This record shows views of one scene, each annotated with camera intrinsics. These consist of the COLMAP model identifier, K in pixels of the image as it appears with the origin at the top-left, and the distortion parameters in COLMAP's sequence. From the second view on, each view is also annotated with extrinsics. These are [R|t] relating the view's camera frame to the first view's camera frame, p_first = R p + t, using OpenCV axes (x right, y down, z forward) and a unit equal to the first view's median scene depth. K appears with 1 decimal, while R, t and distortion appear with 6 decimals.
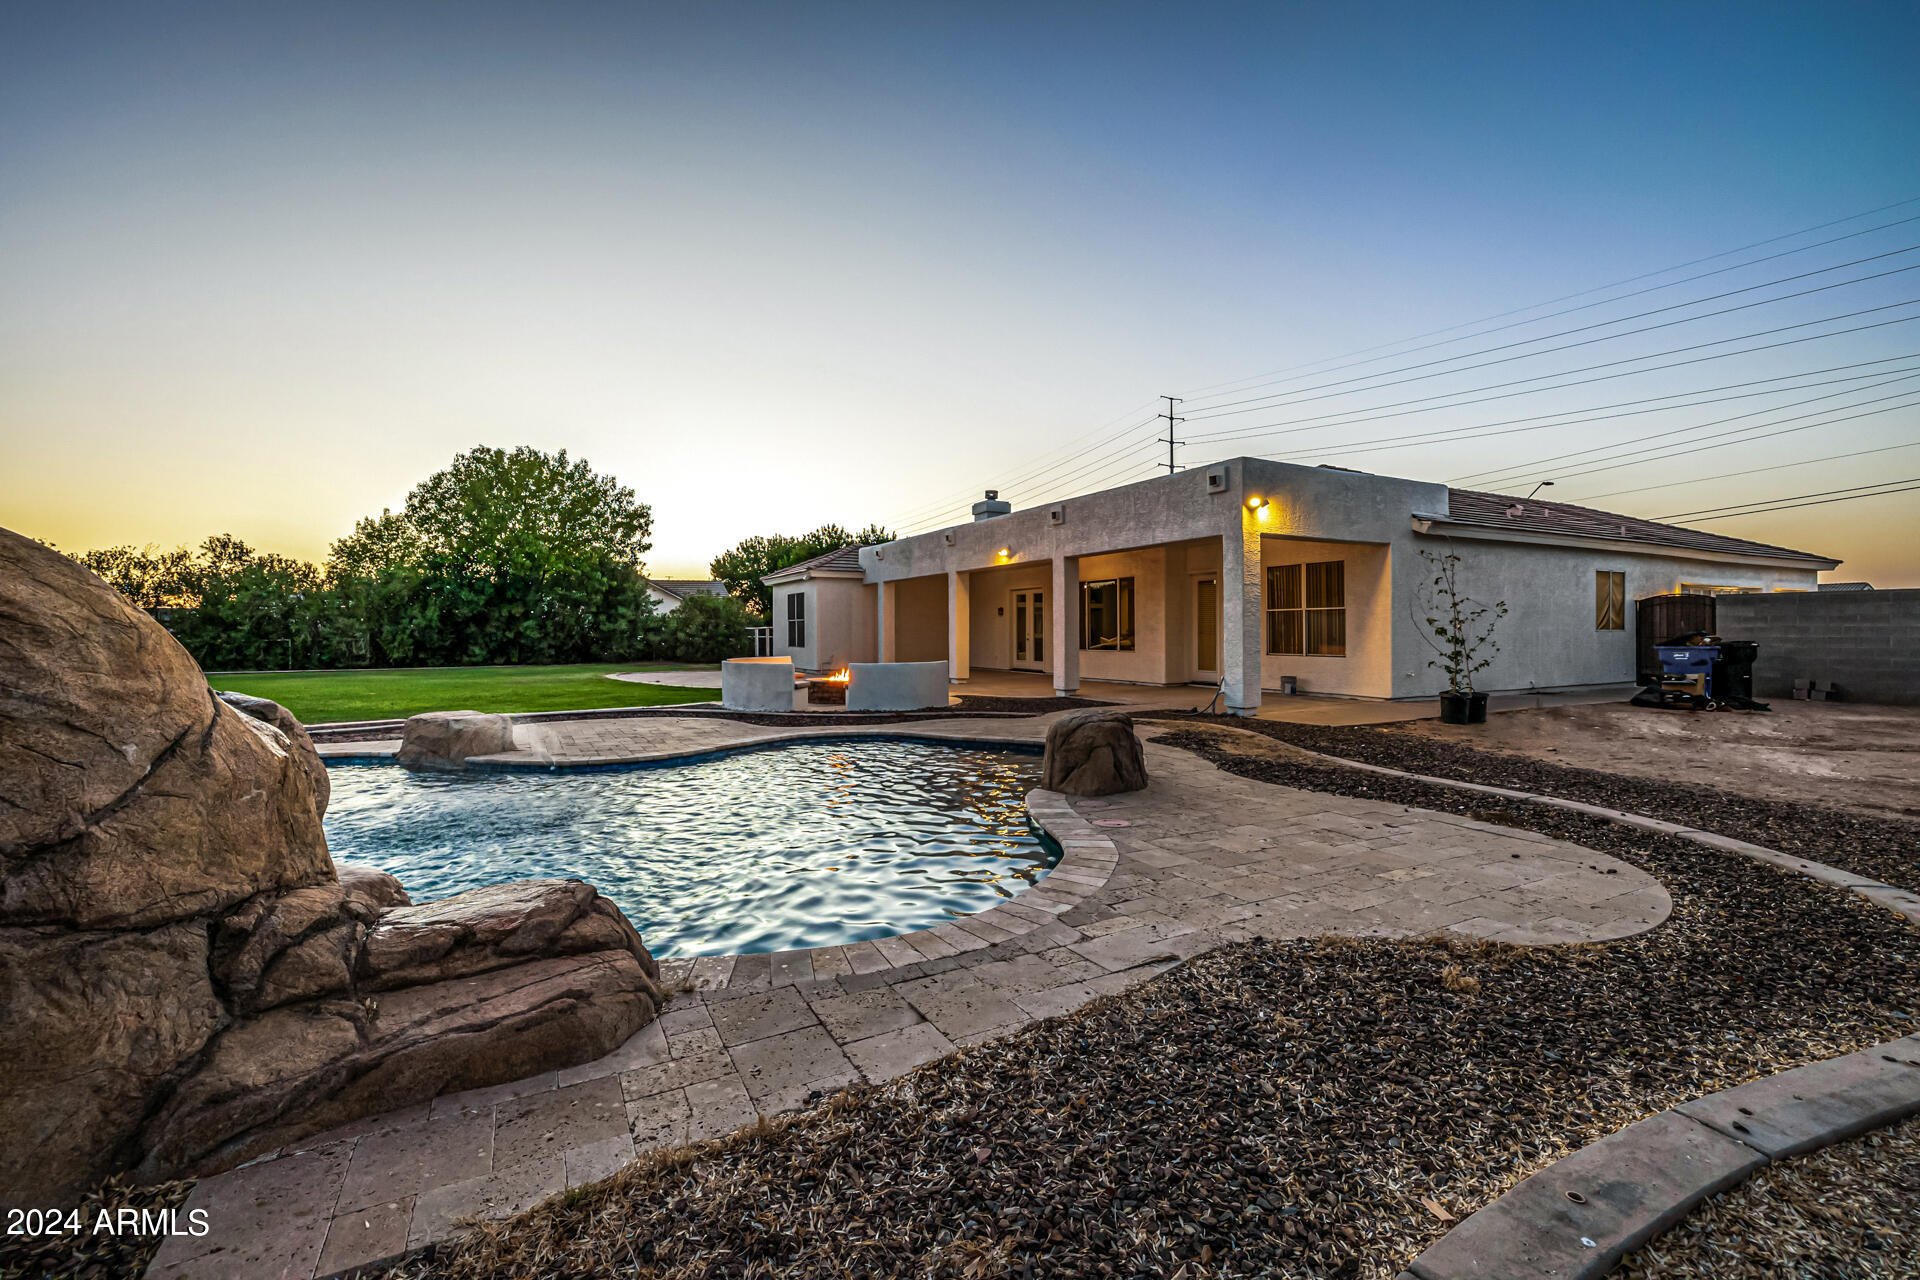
lens RADIAL K [[808.2, 0, 955.7], [0, 808.2, 631.3], [0, 0, 1]] dist [0.002093, -0.000035]
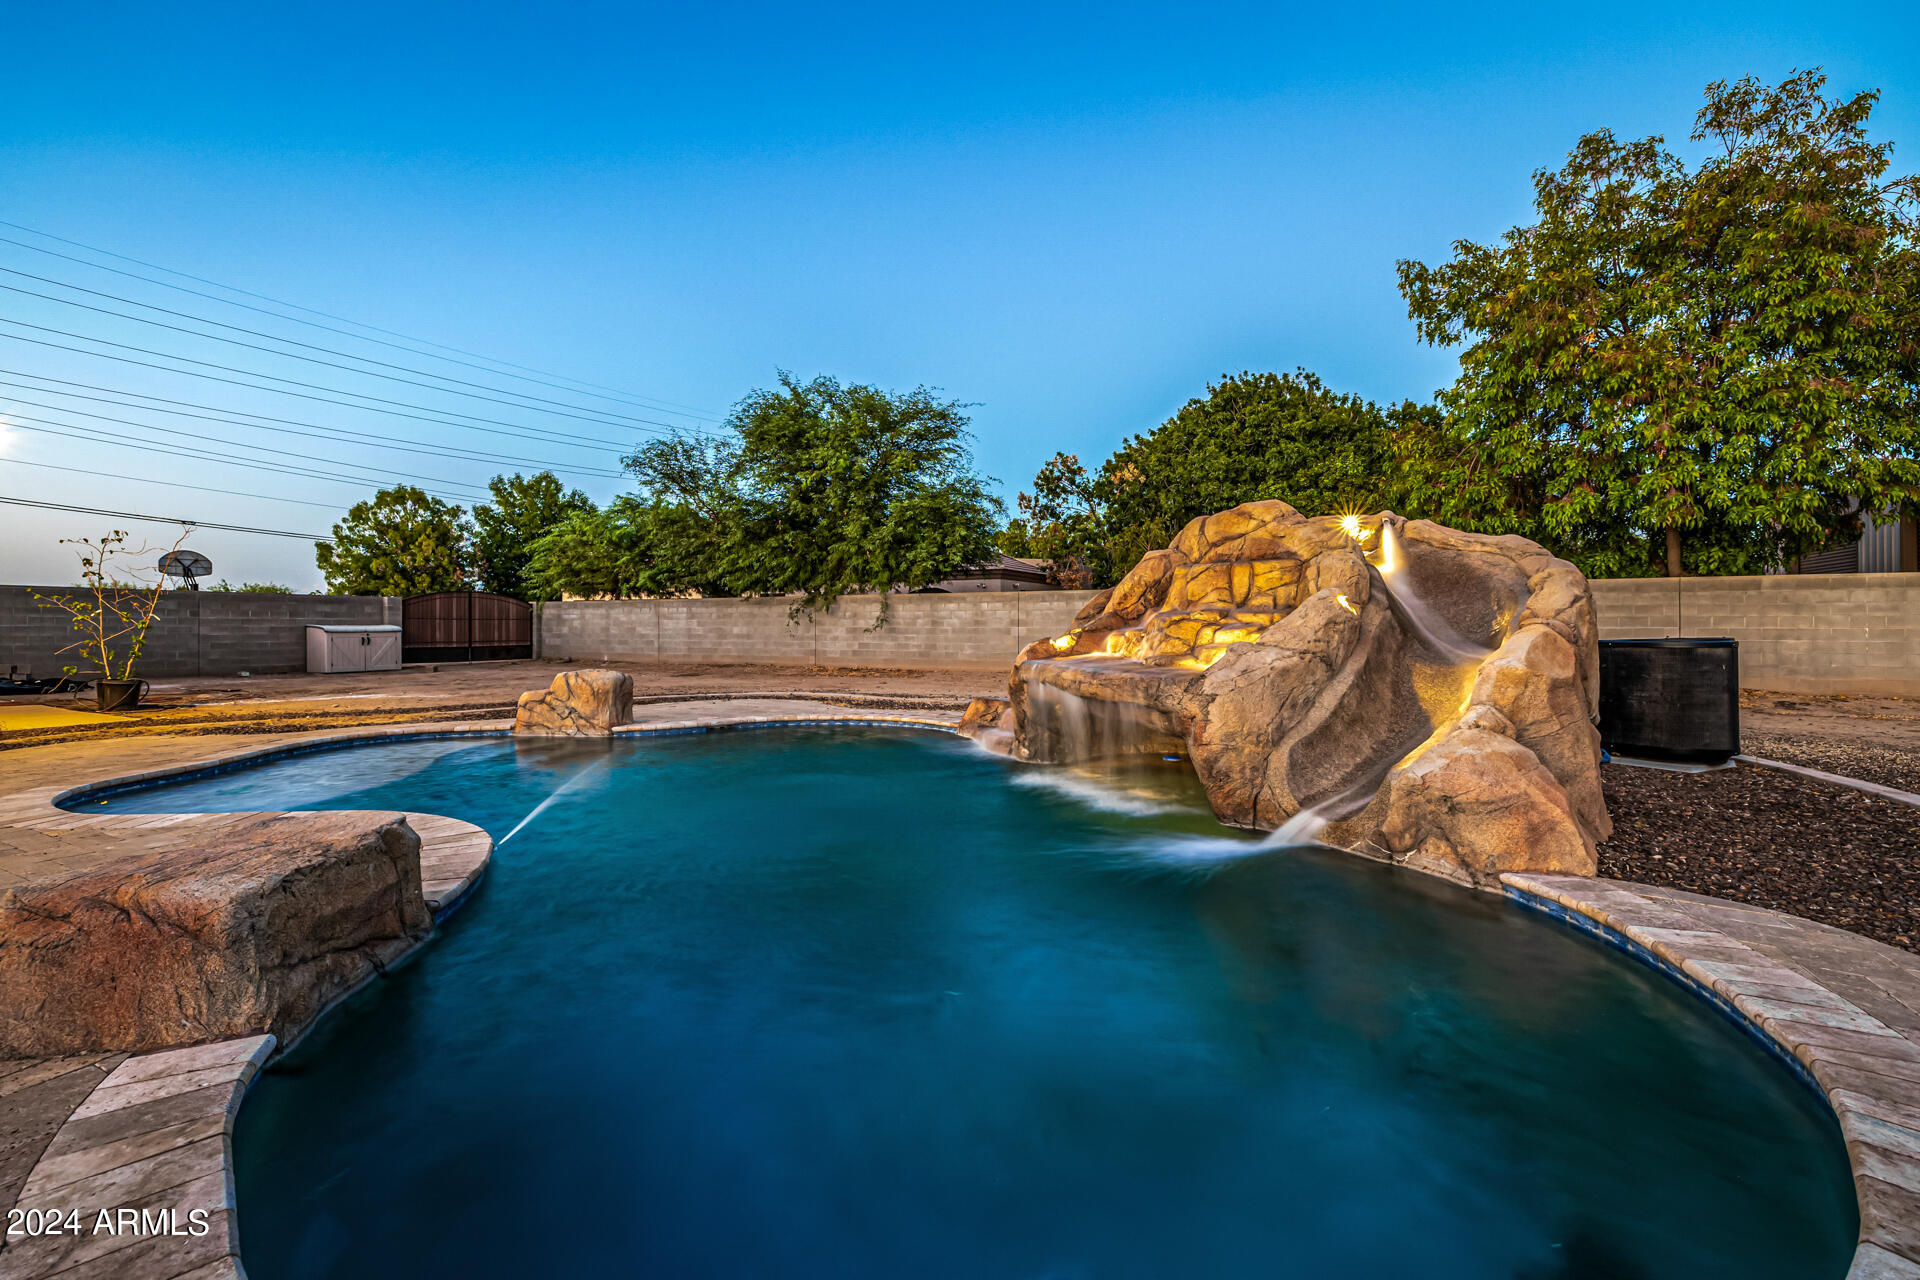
lens RADIAL K [[808.2, 0, 952.6], [0, 808.2, 624.6], [0, 0, 1]] dist [0.002093, -0.000035]
pose [[-0.547227, 0.005931, 0.836963, -0.302378], [0.000795, 0.999978, -0.006567, 0.006589], [-0.836984, -0.002928, -0.547220, 0.281808]]
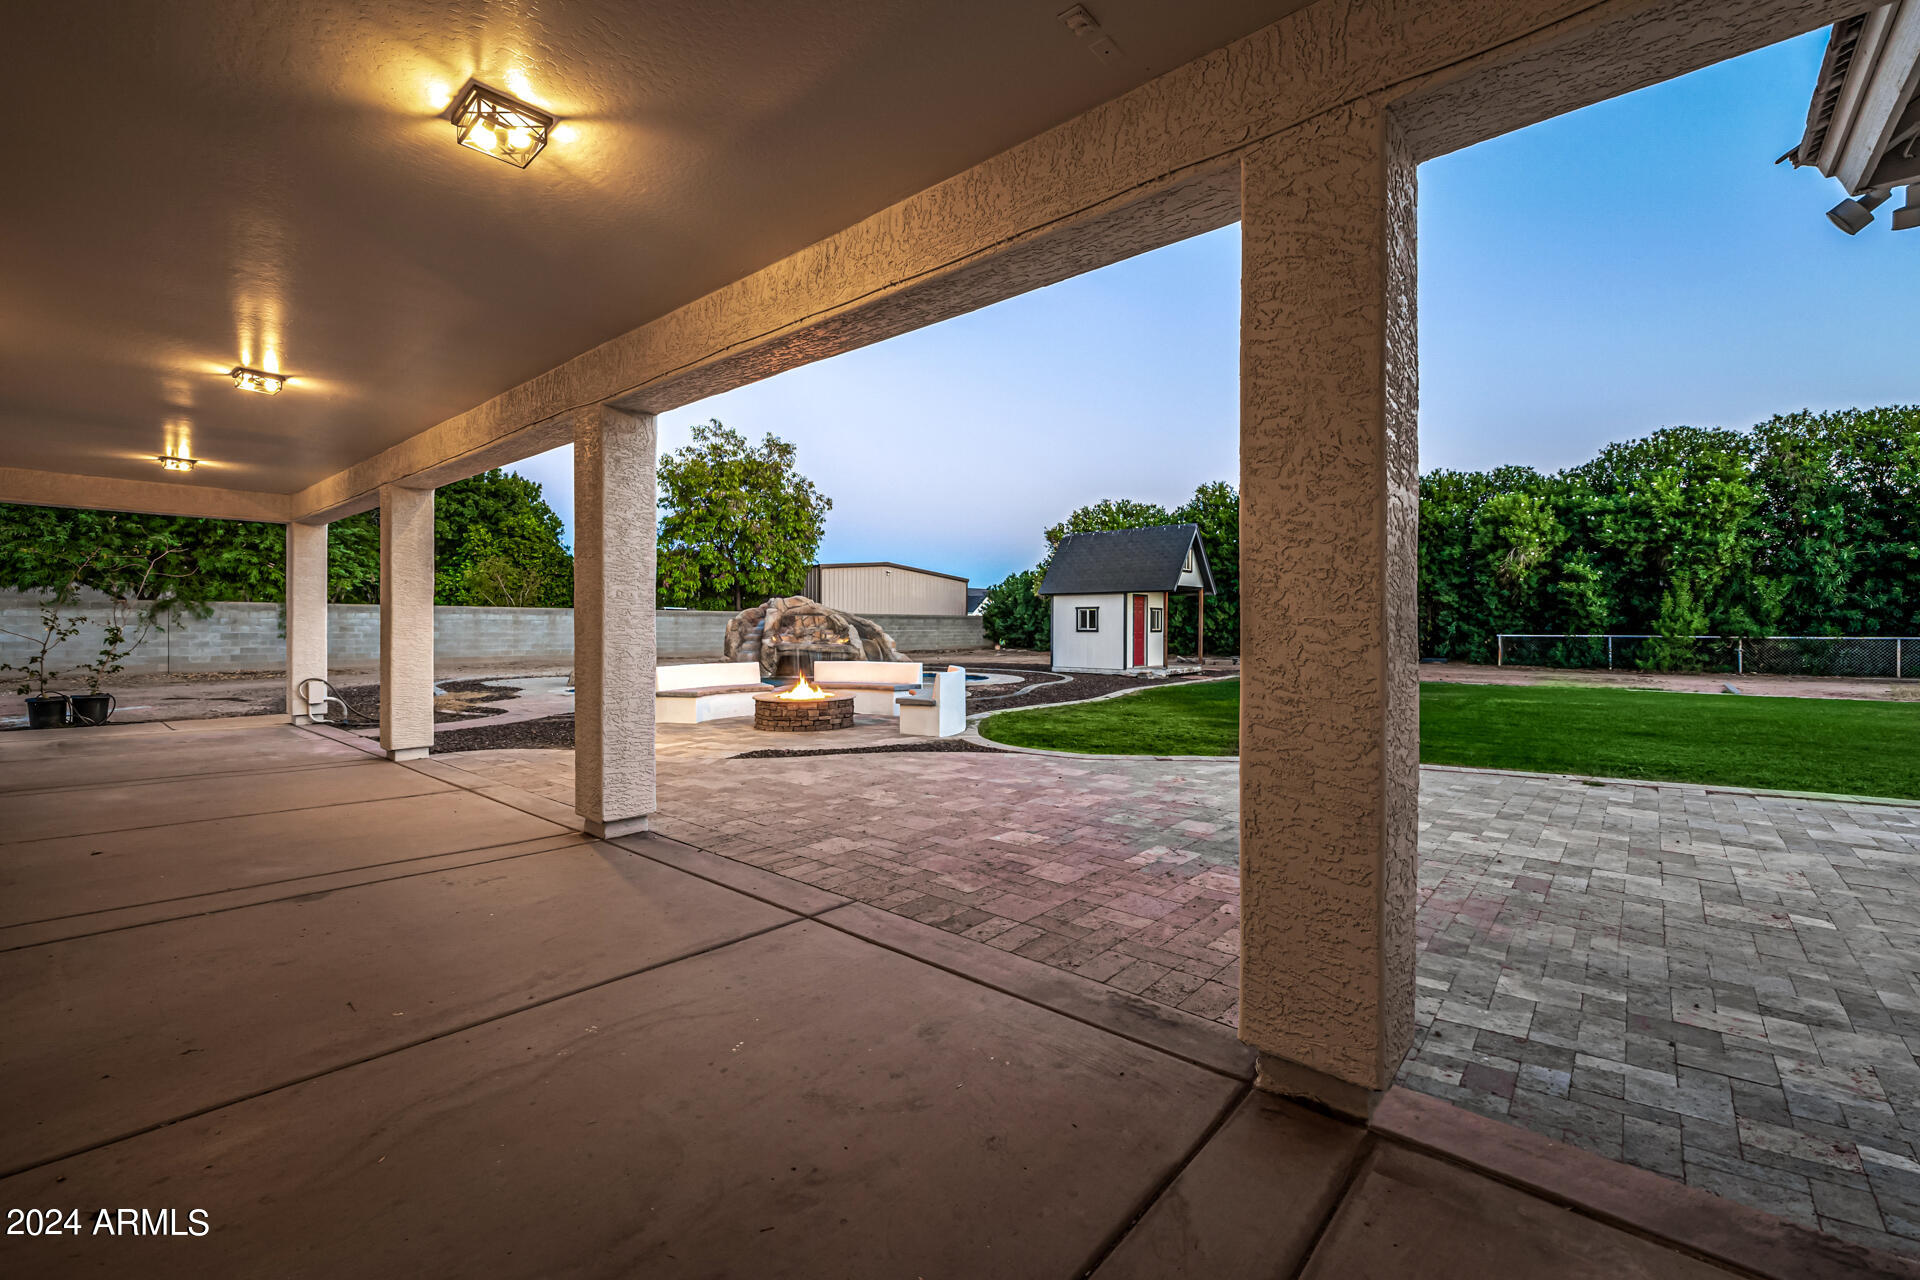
lens RADIAL K [[808.2, 0, 955.6], [0, 808.2, 631.0], [0, 0, 1]] dist [0.002093, -0.000035]
pose [[-0.937778, 0.003975, -0.347213, -0.006454], [0.001674, 0.999975, 0.006929, -0.002193], [0.347231, 0.005916, -0.937761, 0.913490]]
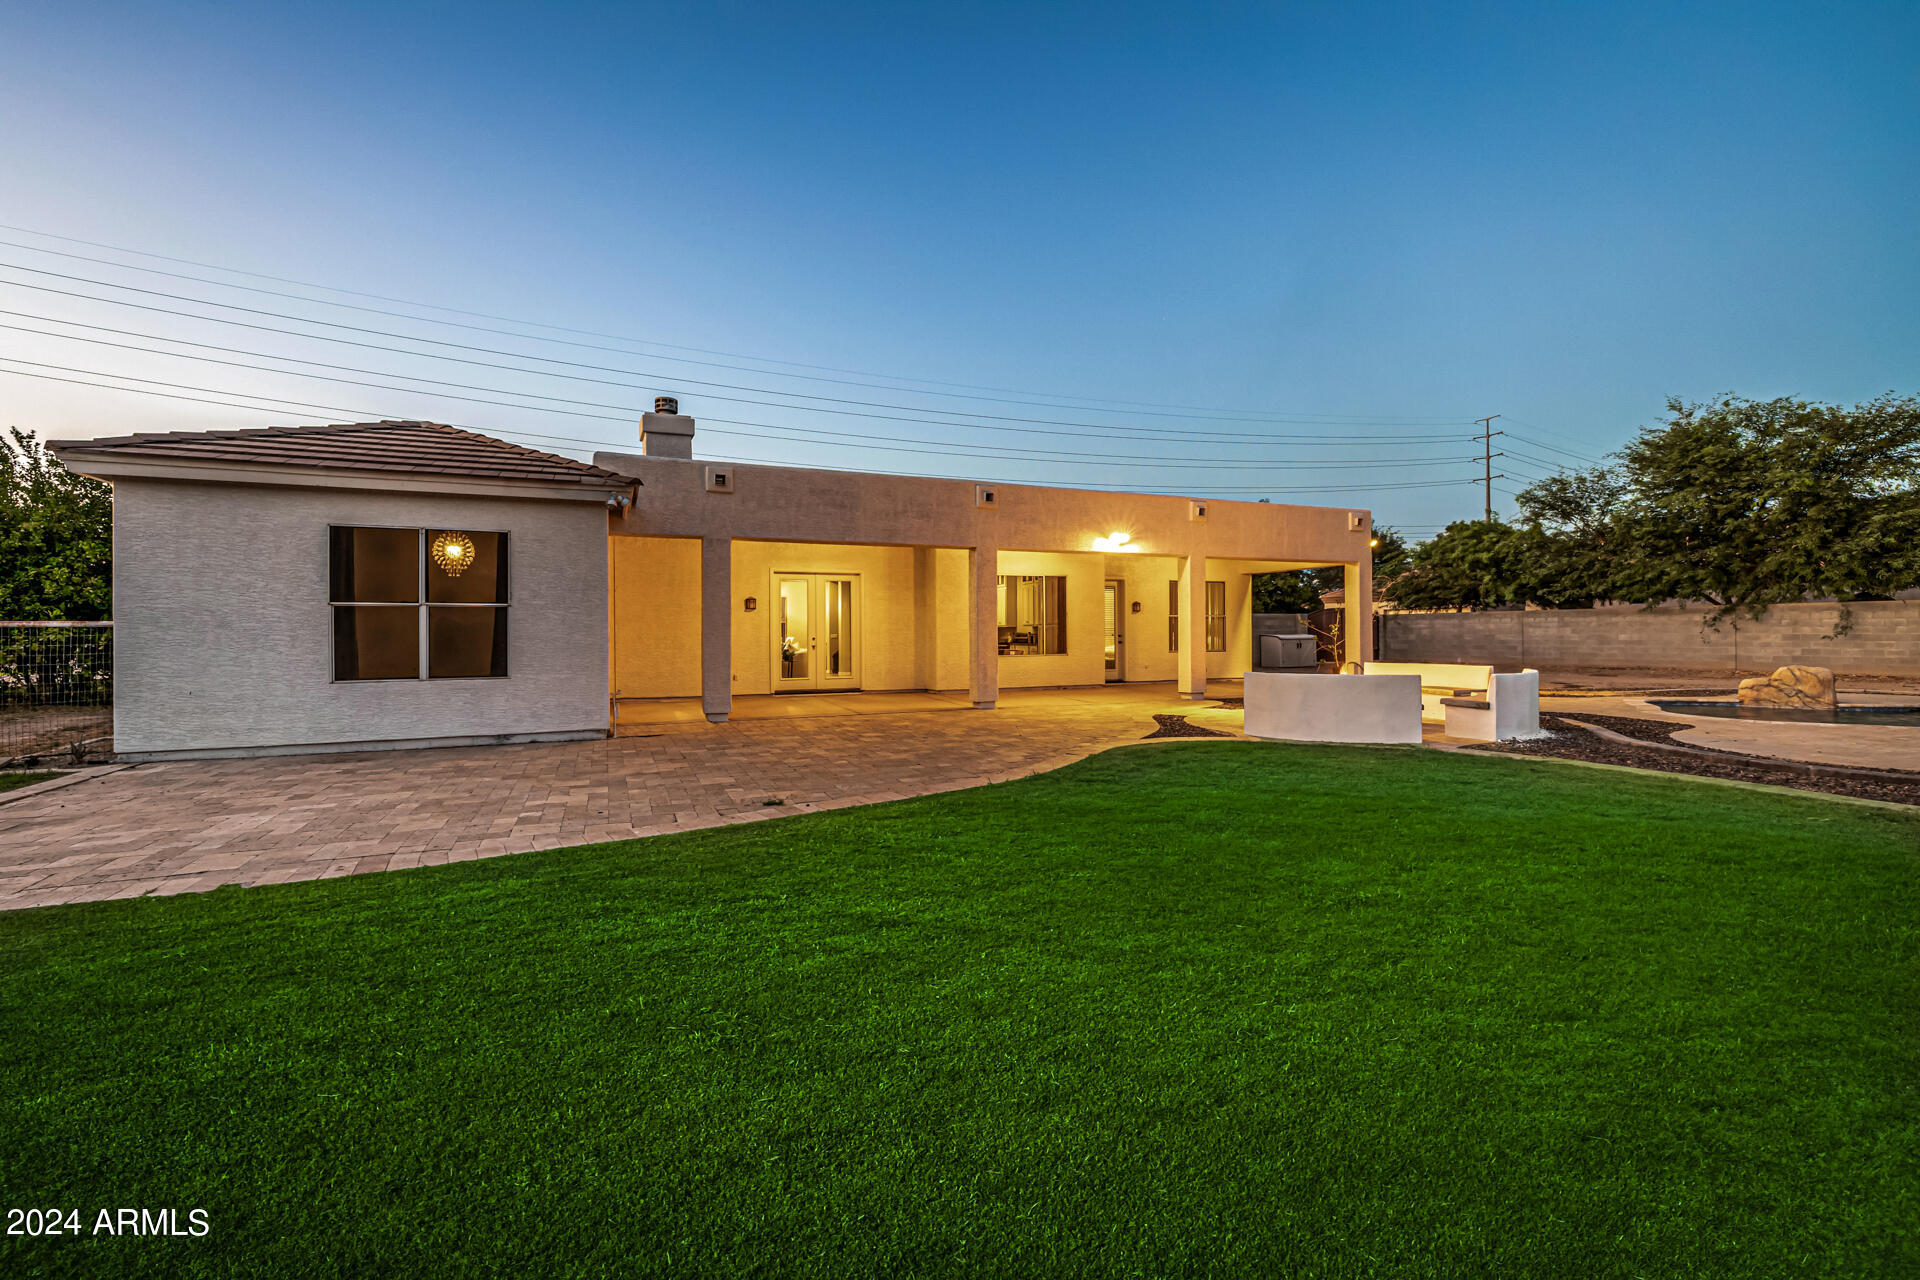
lens RADIAL K [[808.2, 0, 957.7], [0, 808.2, 632.8], [0, 0, 1]] dist [0.002093, -0.000035]
pose [[0.101470, 0.003446, 0.994833, -0.488477], [0.005331, 0.999978, -0.004008, 0.001659], [-0.994824, 0.005710, 0.101449, 0.674344]]
